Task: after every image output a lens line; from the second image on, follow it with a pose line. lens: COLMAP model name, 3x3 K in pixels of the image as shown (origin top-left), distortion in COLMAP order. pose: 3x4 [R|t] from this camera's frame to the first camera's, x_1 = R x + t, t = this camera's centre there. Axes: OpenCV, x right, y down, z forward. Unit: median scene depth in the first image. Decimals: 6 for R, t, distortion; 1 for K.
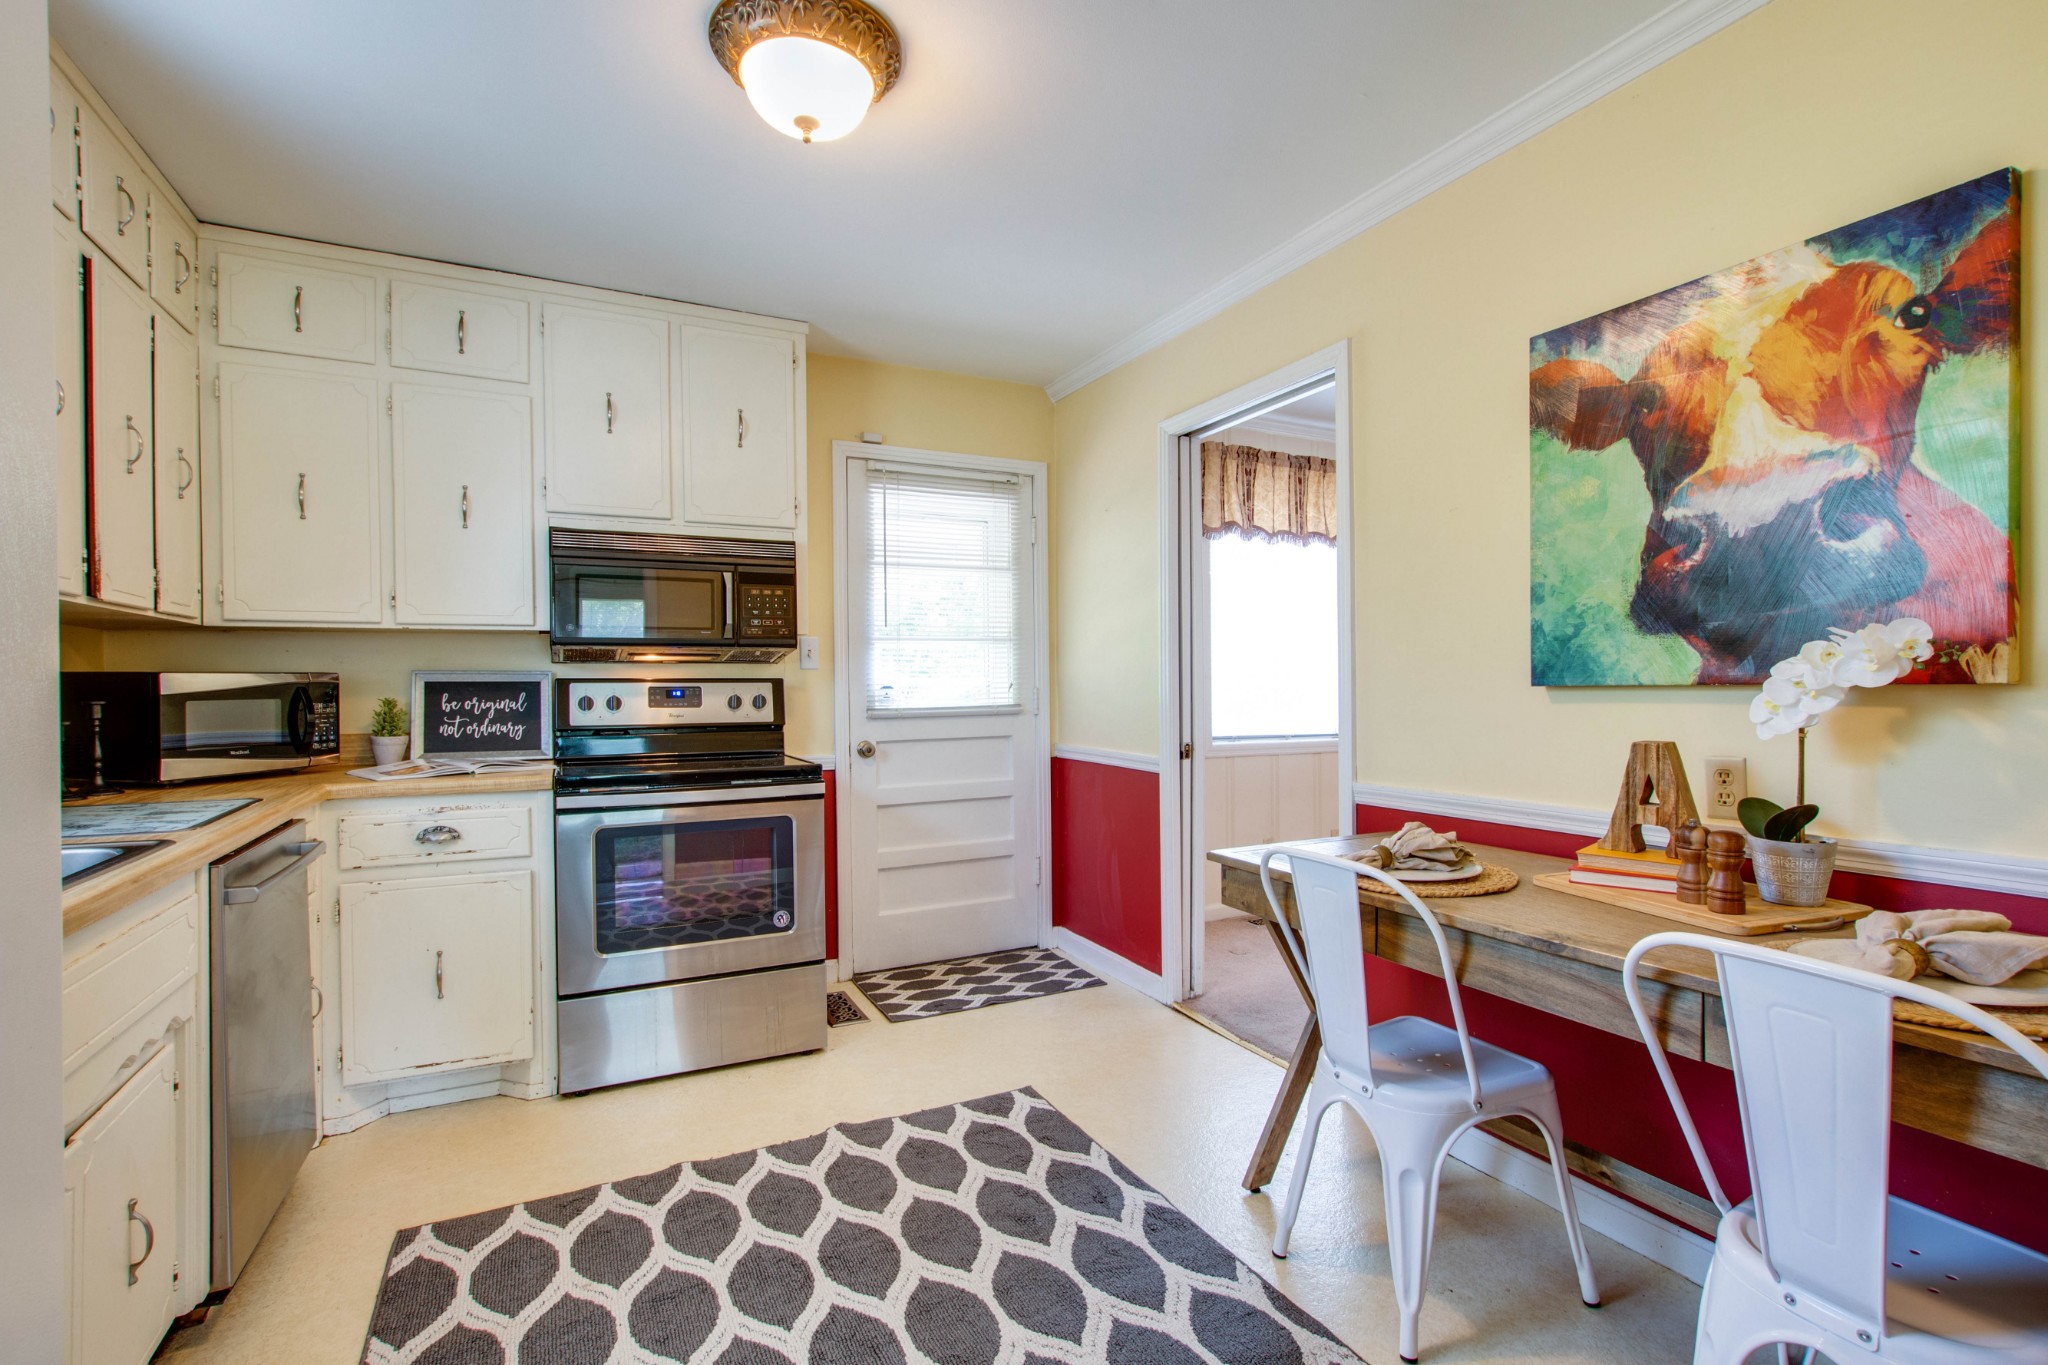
lens RADIAL K [[938.1, 0, 1009.4], [0, 938.1, 686.0], [0, 0, 1]] dist [-0.006325, 0.002600]
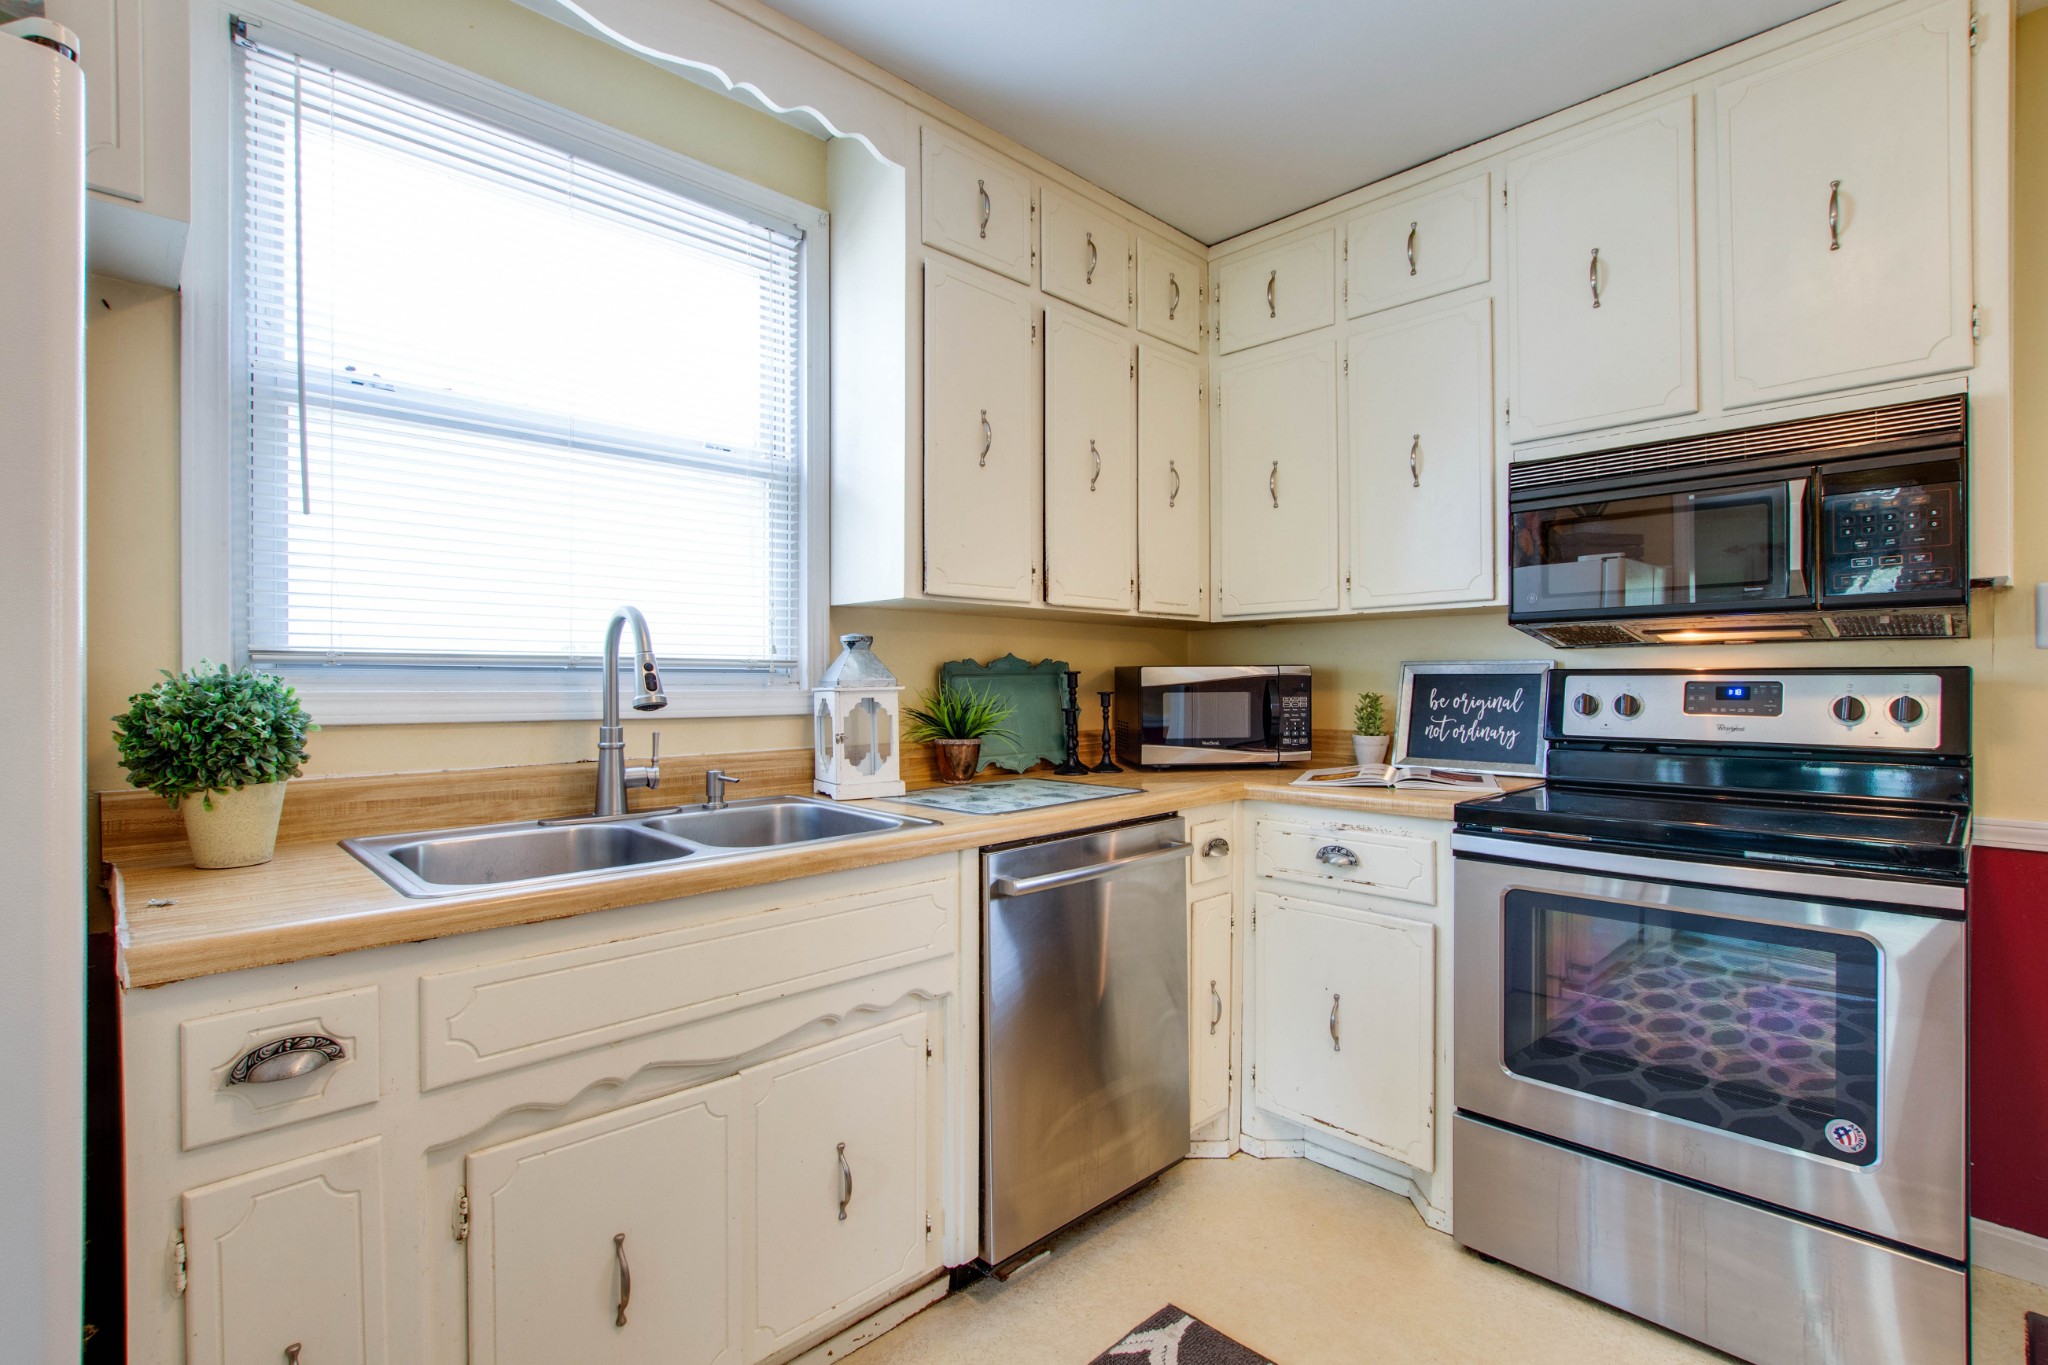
lens RADIAL K [[938.1, 0, 1066.2], [0, 938.1, 692.1], [0, 0, 1]] dist [-0.006325, 0.002600]
pose [[0.345606, 0.015136, -0.938258, 0.079468], [-0.003171, 0.999883, 0.014962, -0.000263], [0.938374, -0.002195, 0.345614, 0.394363]]
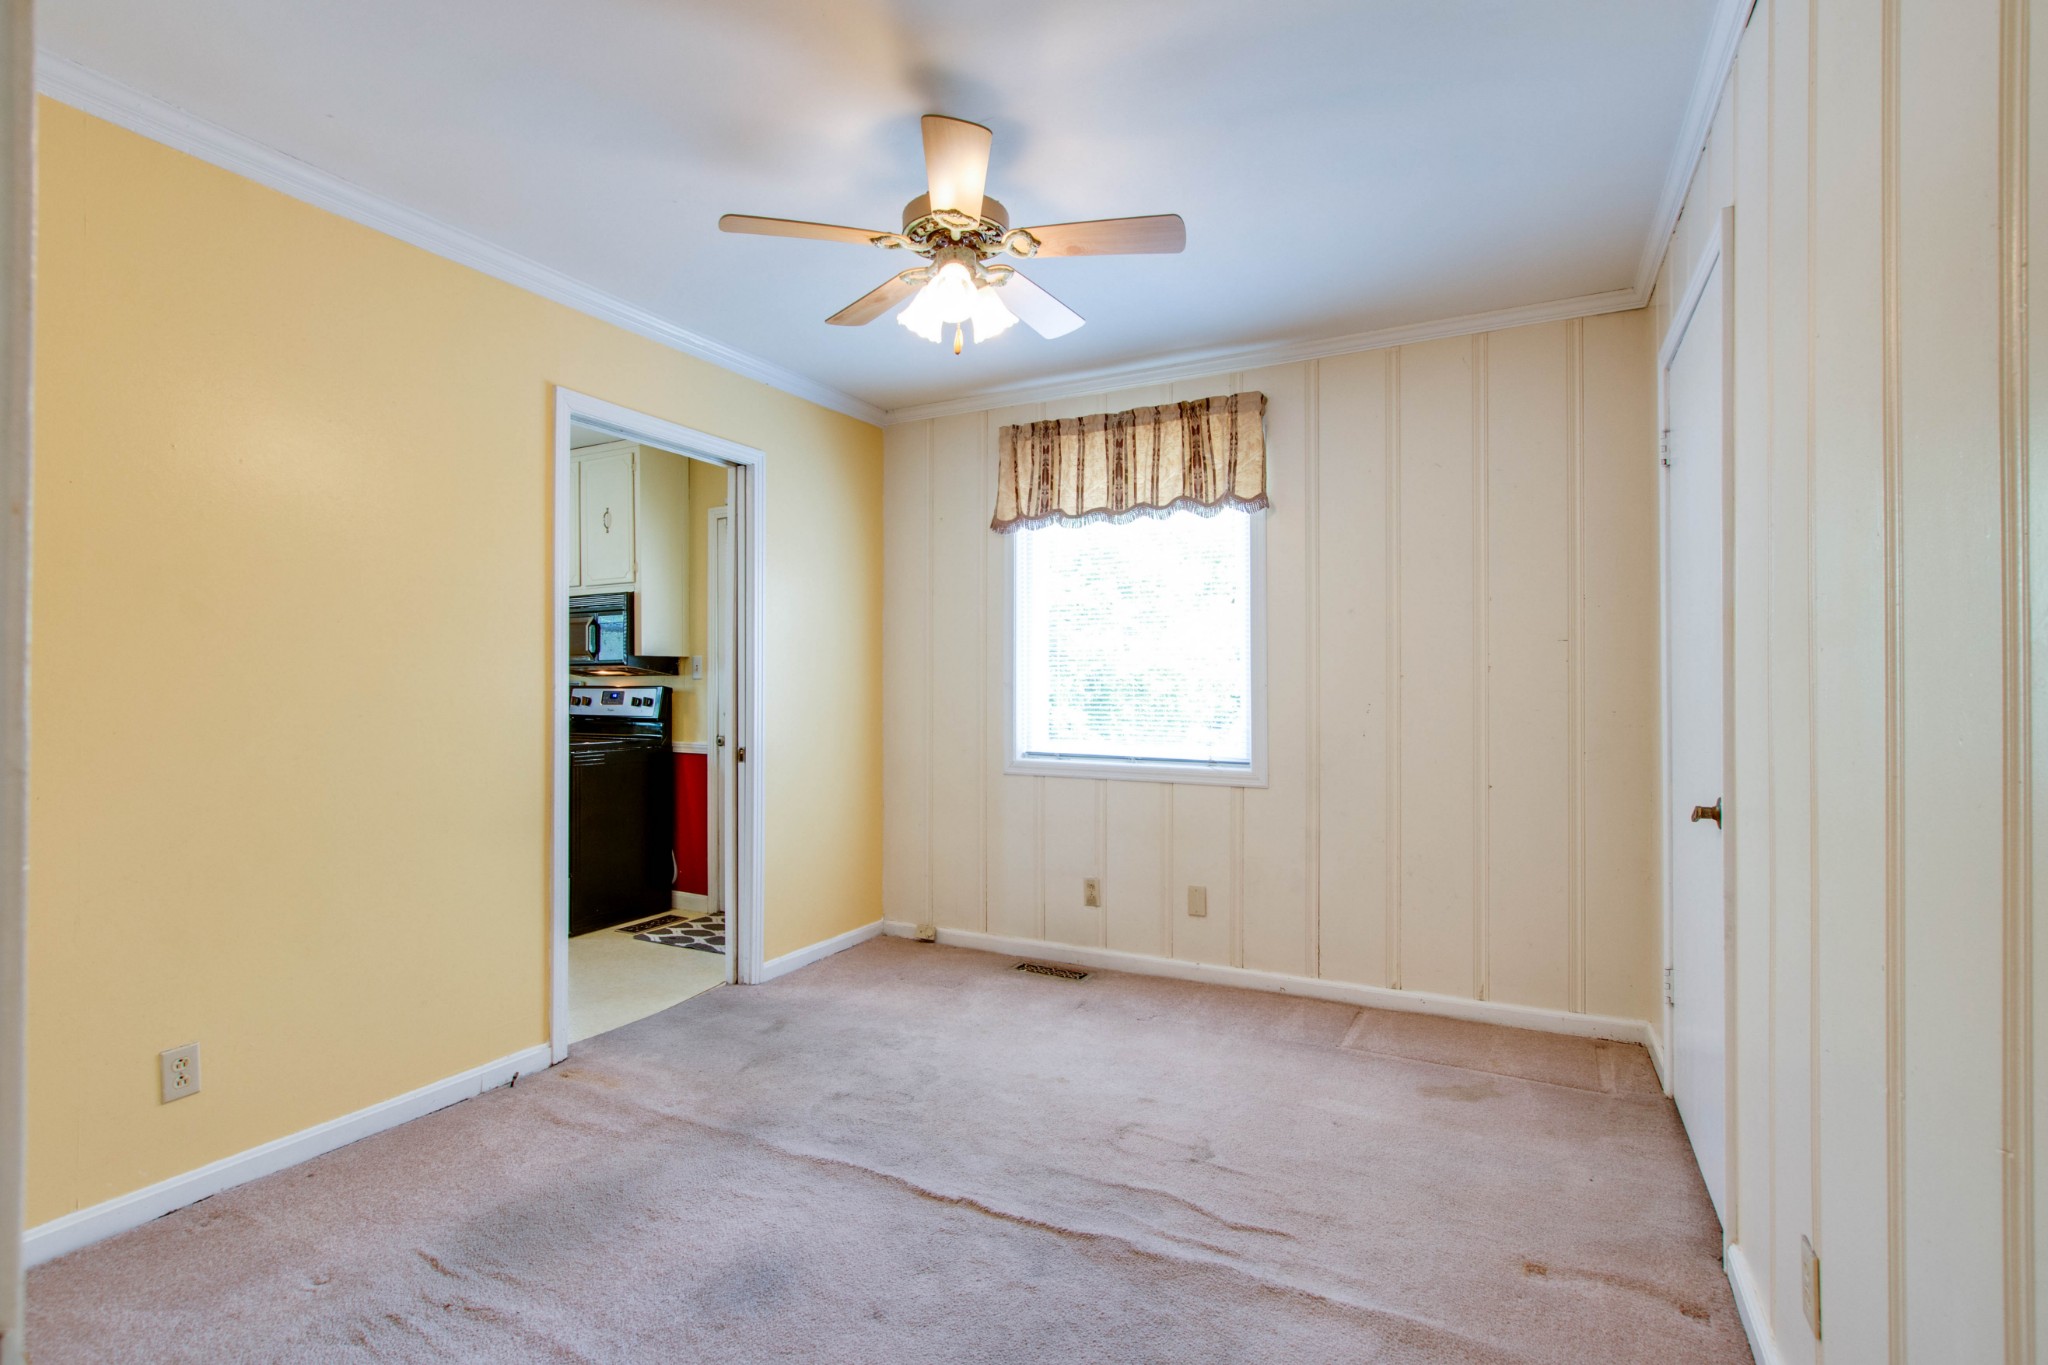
lens RADIAL K [[938.1, 0, 1018.9], [0, 938.1, 688.1], [0, 0, 1]] dist [-0.006325, 0.002600]
pose [[0.587708, 0.003842, -0.809064, 1.380492], [-0.002392, 0.999993, 0.003012, -0.011895], [0.809070, 0.000165, 0.587713, 0.675494]]
